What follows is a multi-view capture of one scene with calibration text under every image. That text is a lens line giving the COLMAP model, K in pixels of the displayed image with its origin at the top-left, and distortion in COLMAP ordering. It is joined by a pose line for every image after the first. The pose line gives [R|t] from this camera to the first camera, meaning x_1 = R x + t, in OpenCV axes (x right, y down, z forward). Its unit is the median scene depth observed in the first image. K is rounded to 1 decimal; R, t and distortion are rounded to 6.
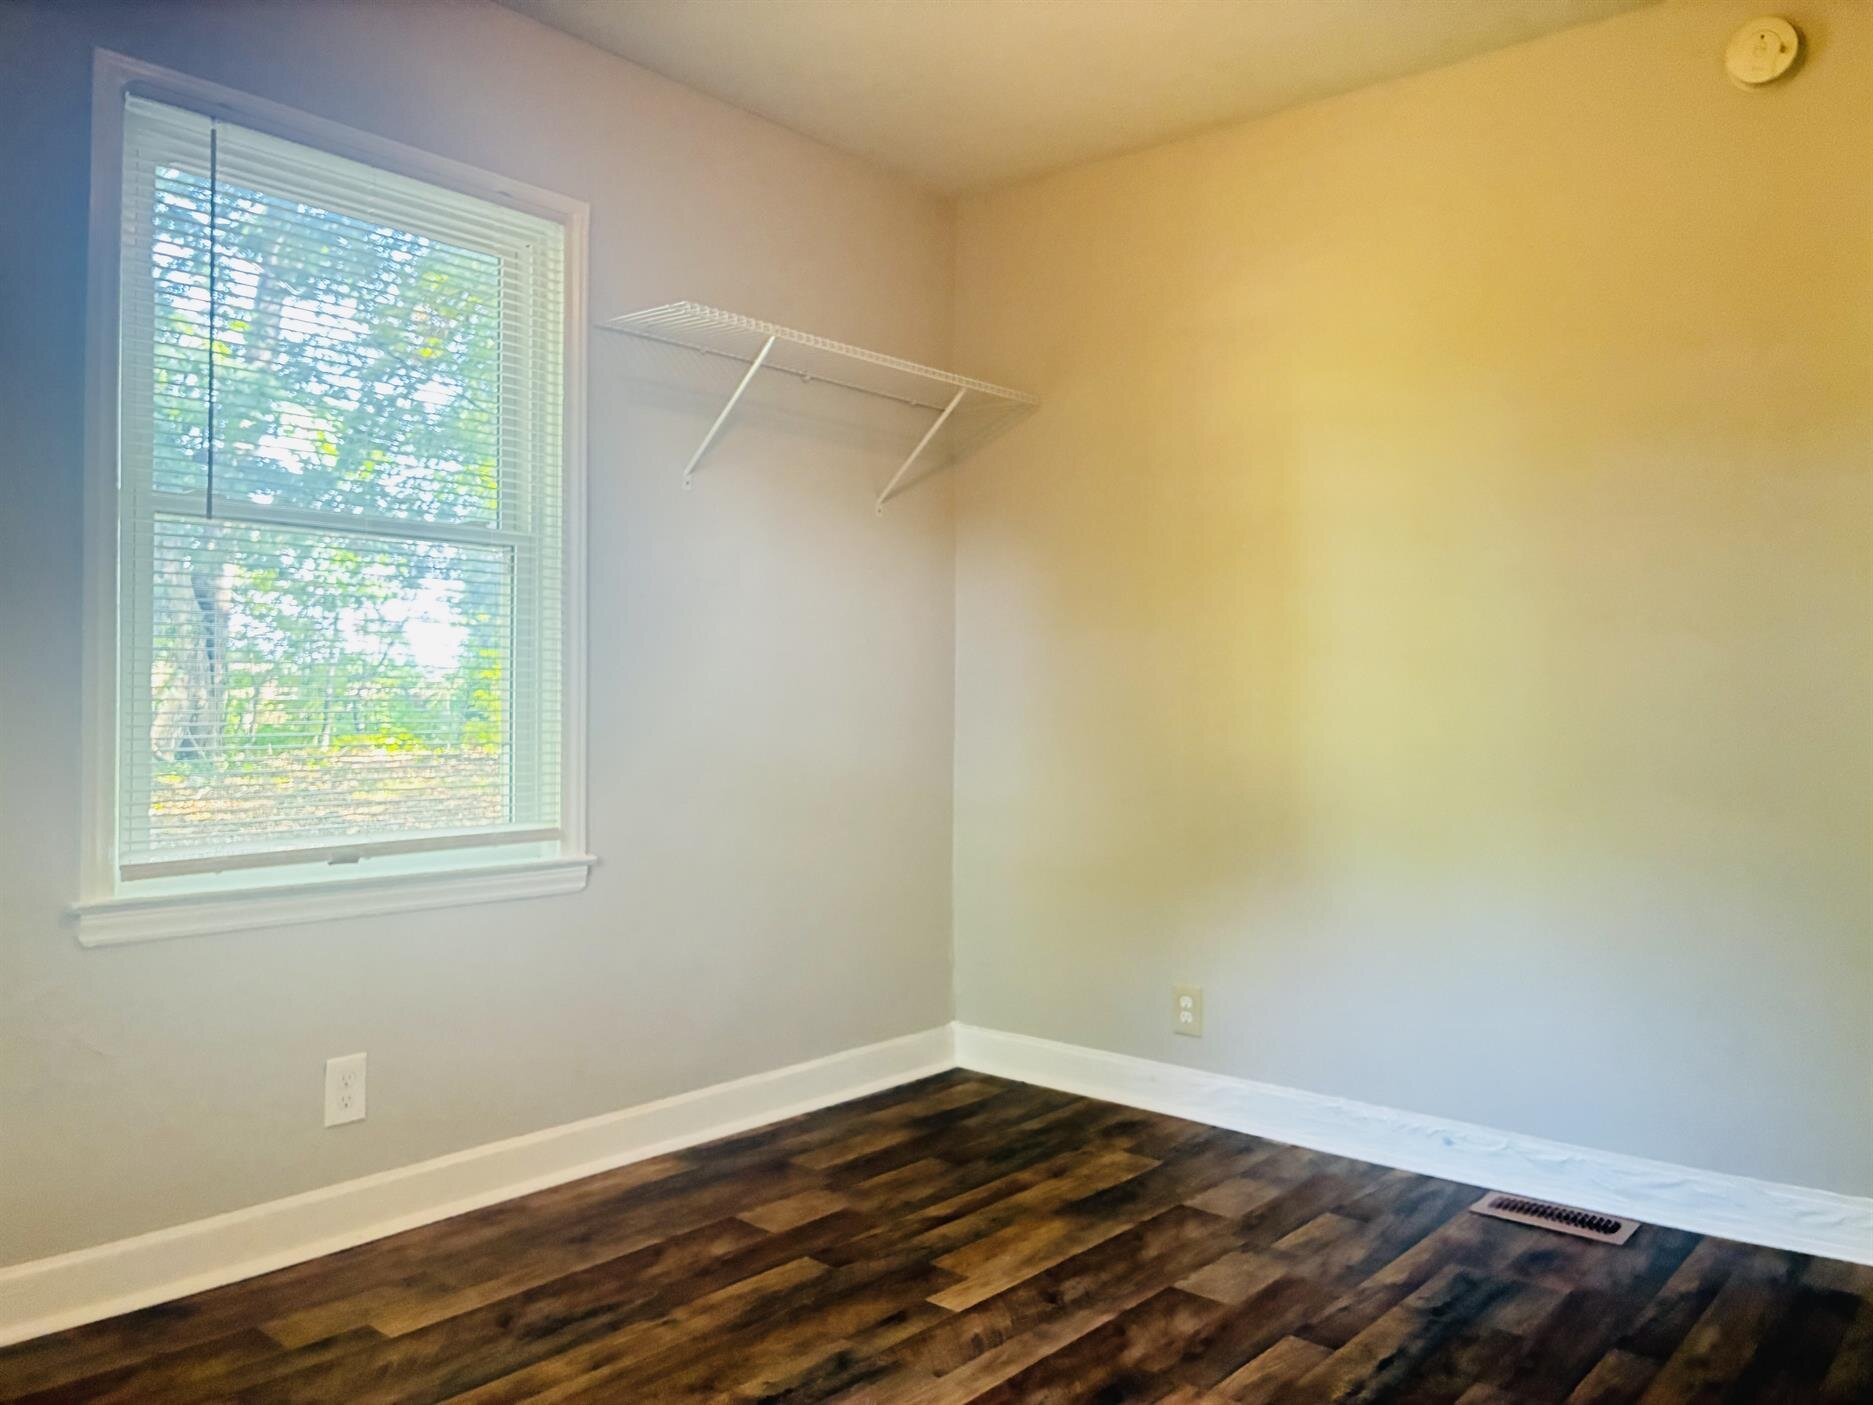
lens RADIAL K [[1415.8, 0, 899.2], [0, 1415.8, 714.8], [0, 0, 1]] dist [0.034333, -0.060819]
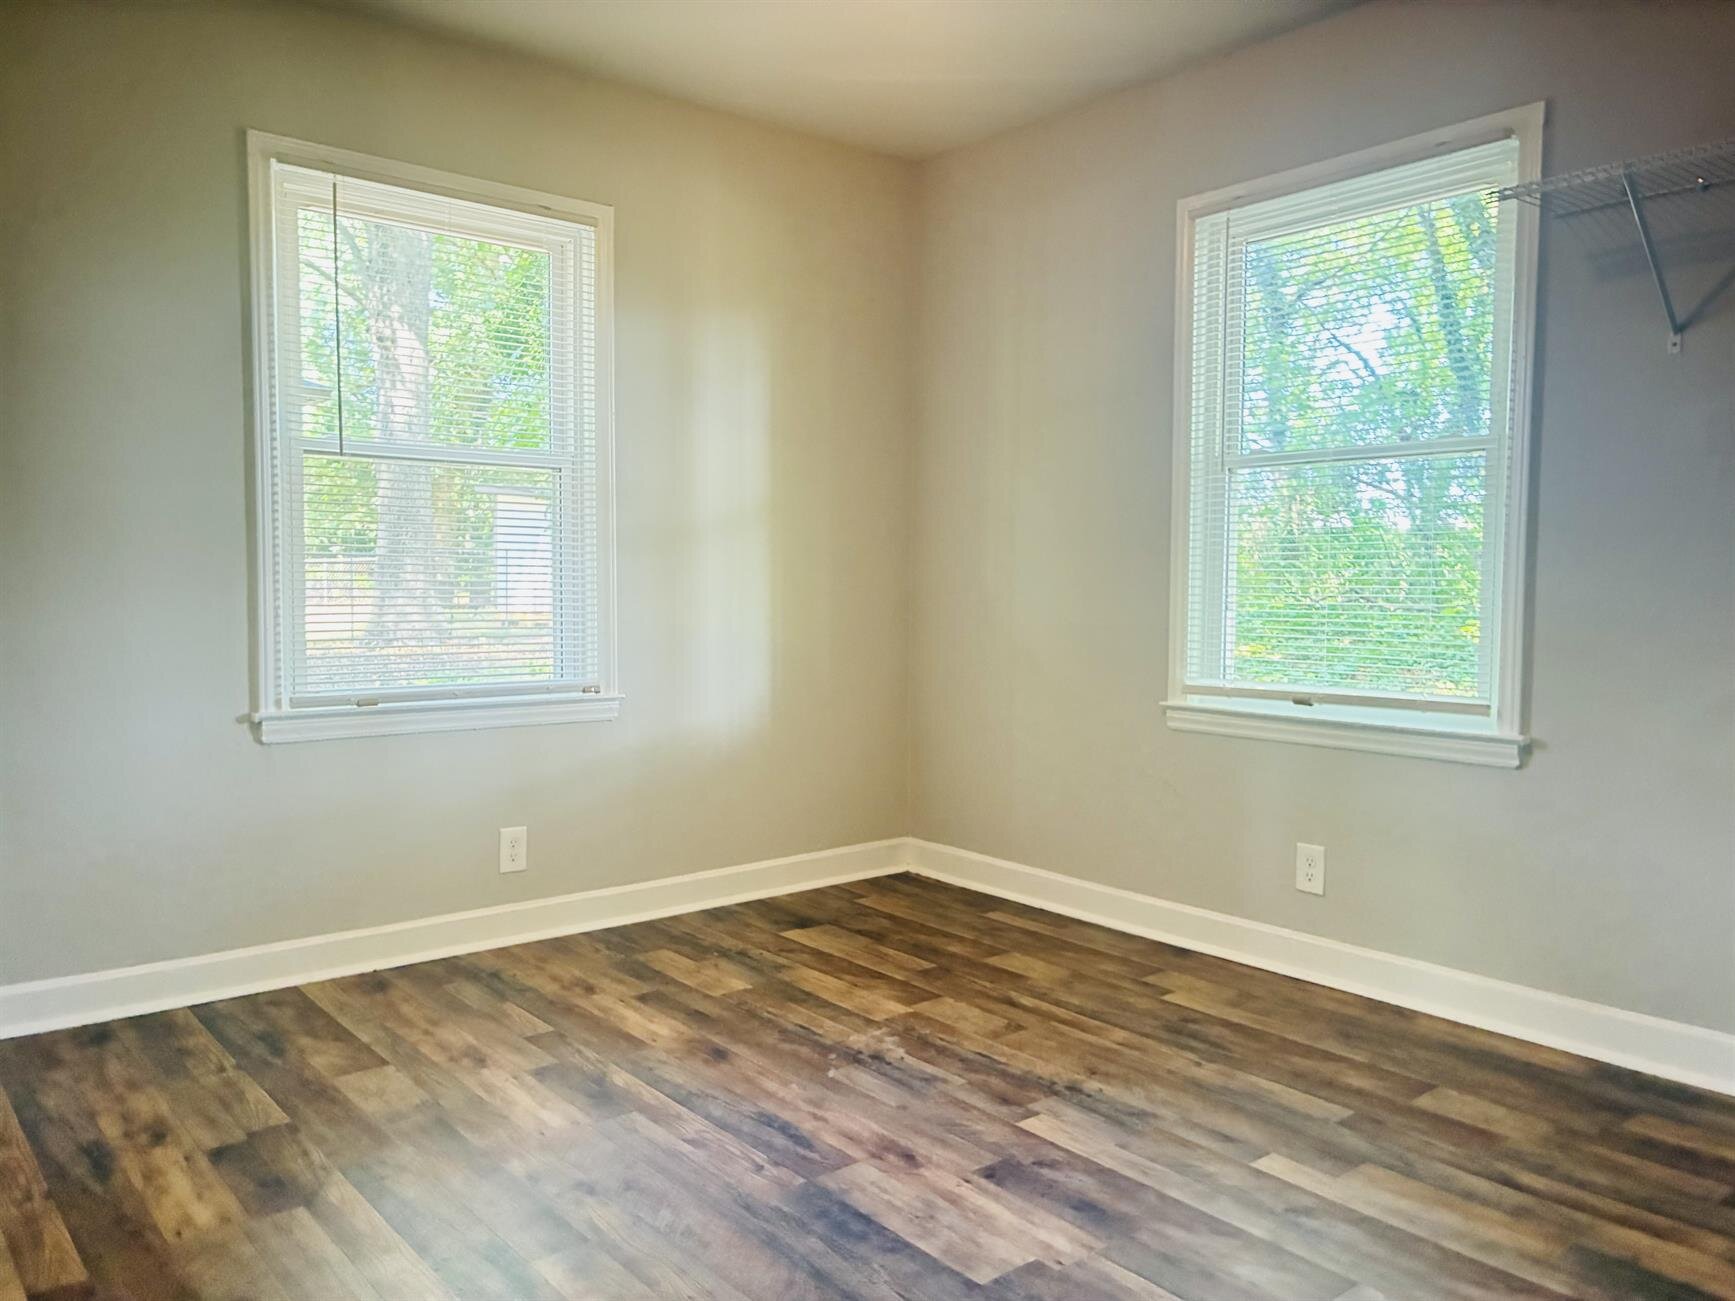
lens RADIAL K [[1311.5, 0, 880.2], [0, 1311.5, 646.4], [0, 0, 1]] dist [0.034333, -0.060819]
pose [[-0.152511, 0.051410, -0.986964, 0.954204], [-0.007934, 0.998550, 0.053239, -0.018276], [0.988270, 0.015950, -0.151882, 0.796279]]
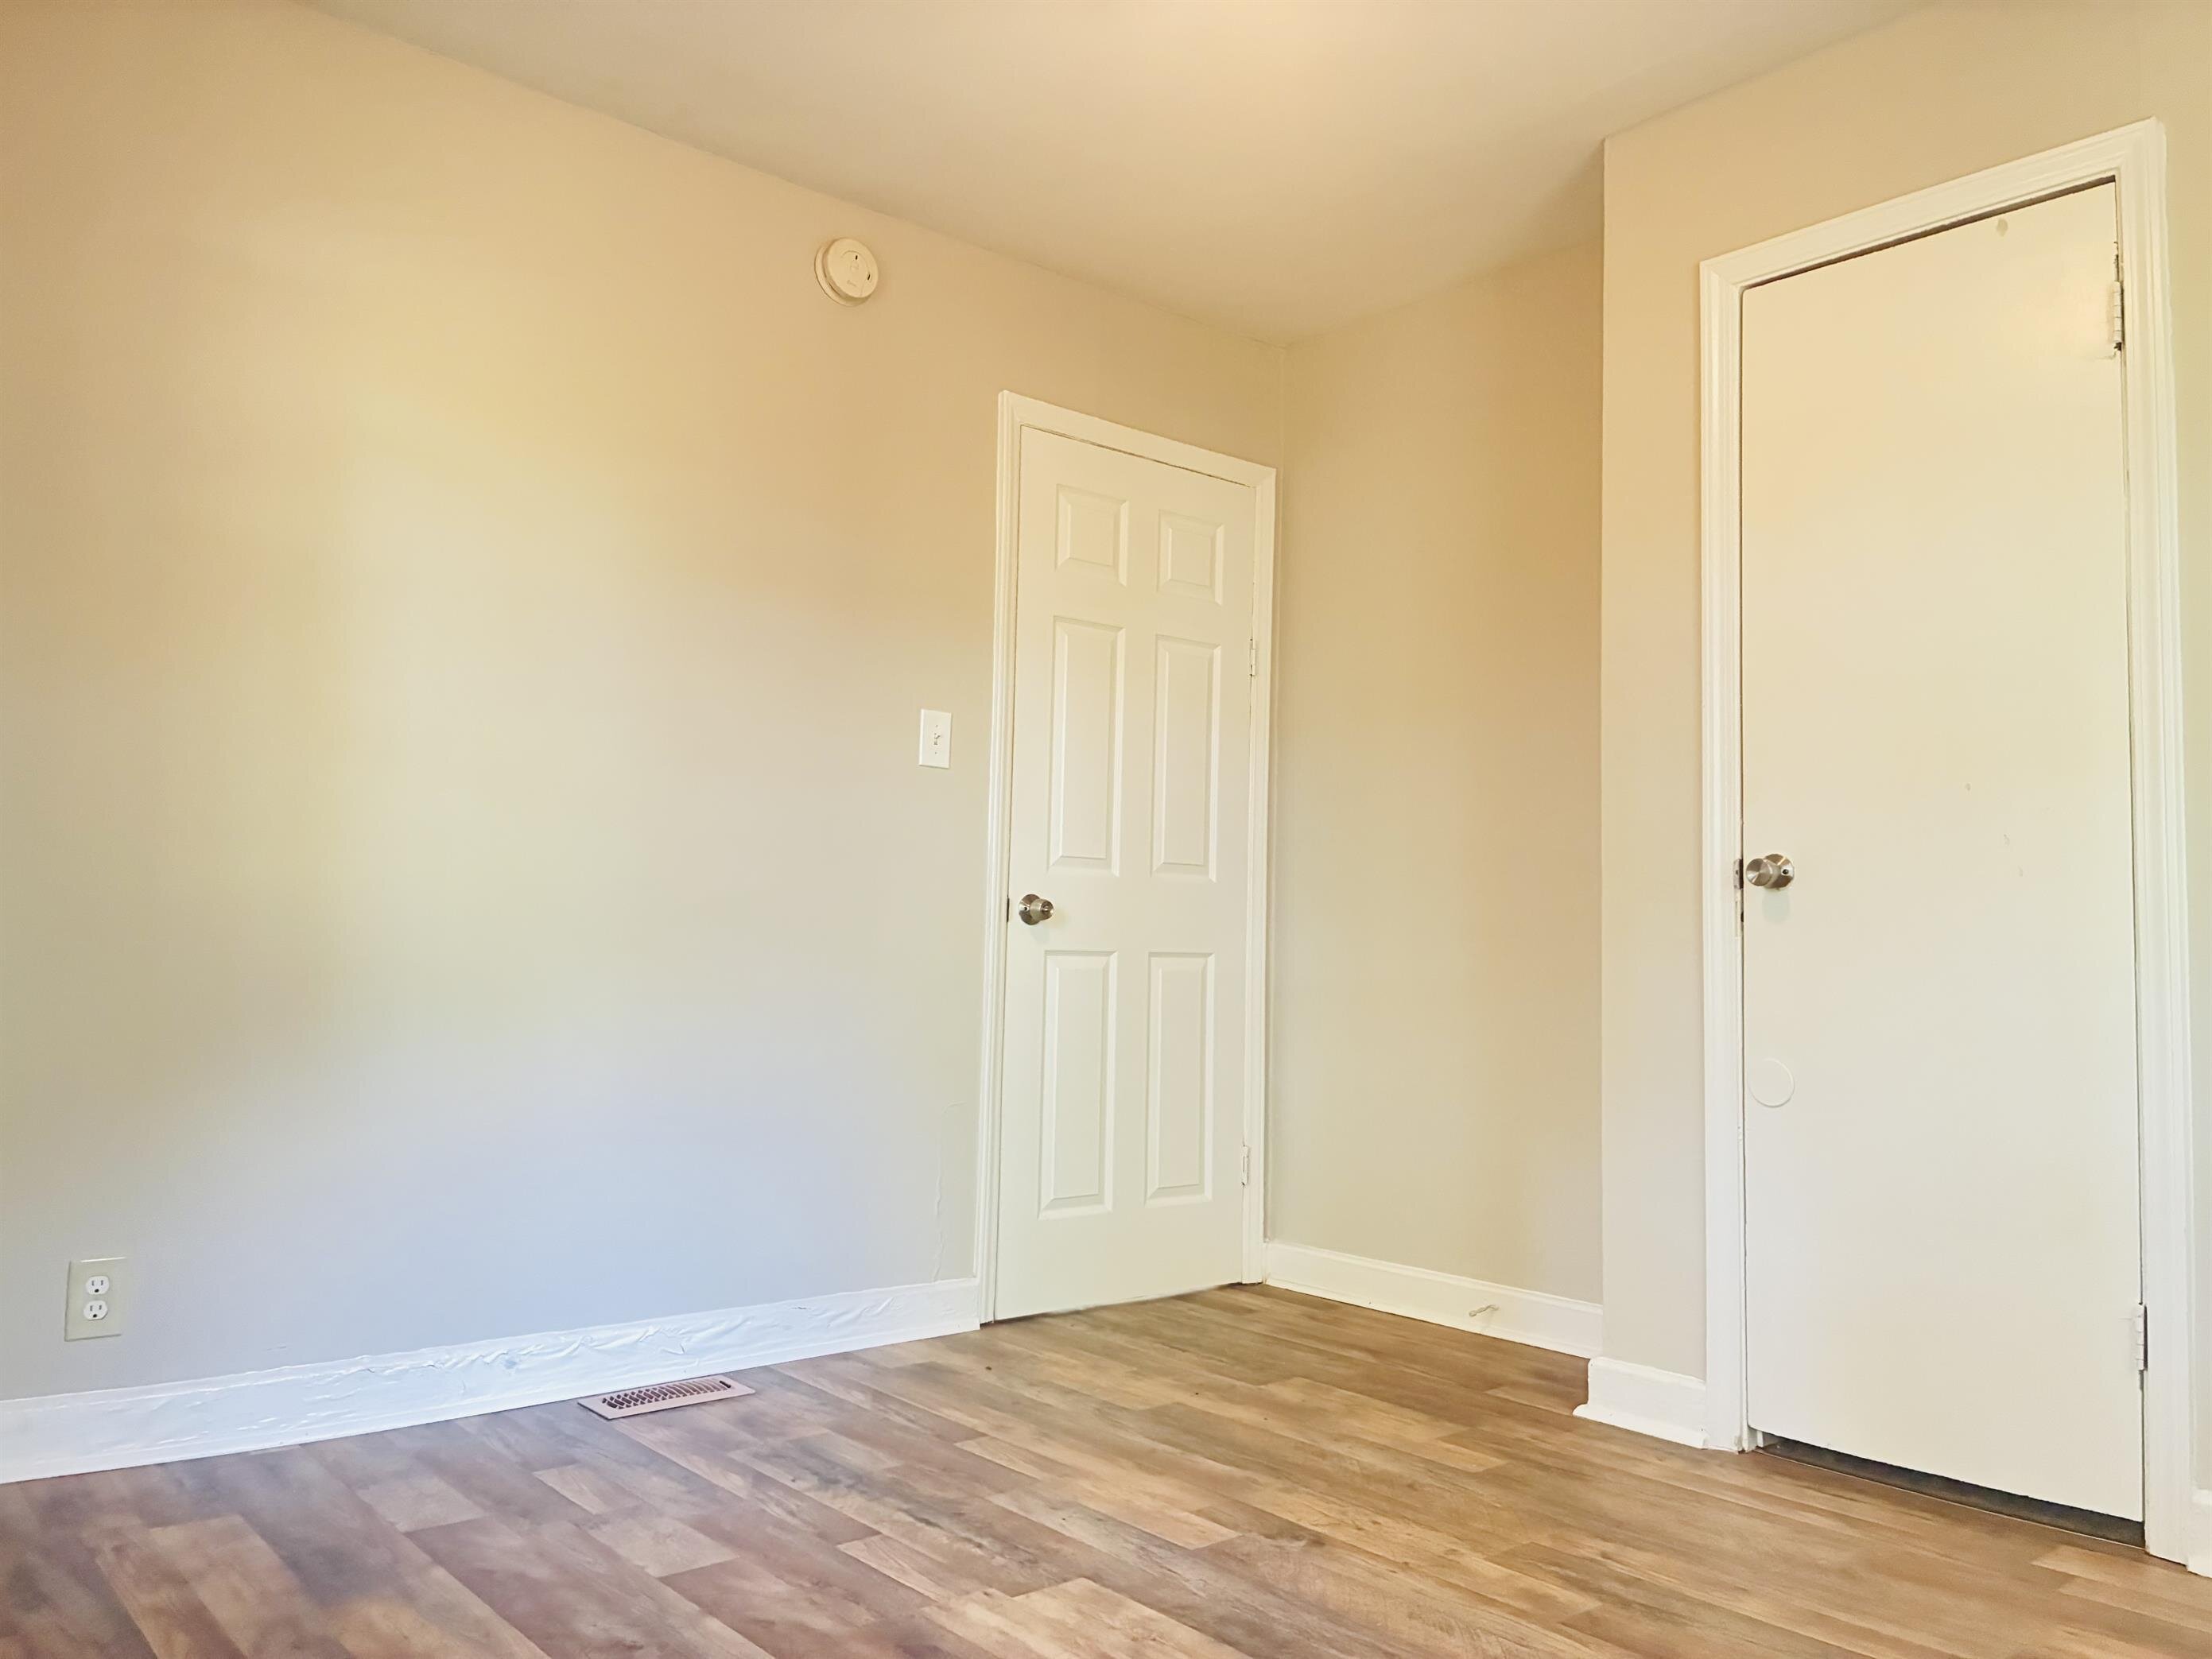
lens RADIAL K [[1671.8, 0, 1131.4], [0, 1671.8, 826.5], [0, 0, 1]] dist [0.034333, -0.060819]
pose [[0.134611, 0.068821, 0.988506, -0.657213], [-0.016997, 0.997599, -0.067140, 0.056789], [-0.990753, -0.007764, 0.135458, 0.606025]]
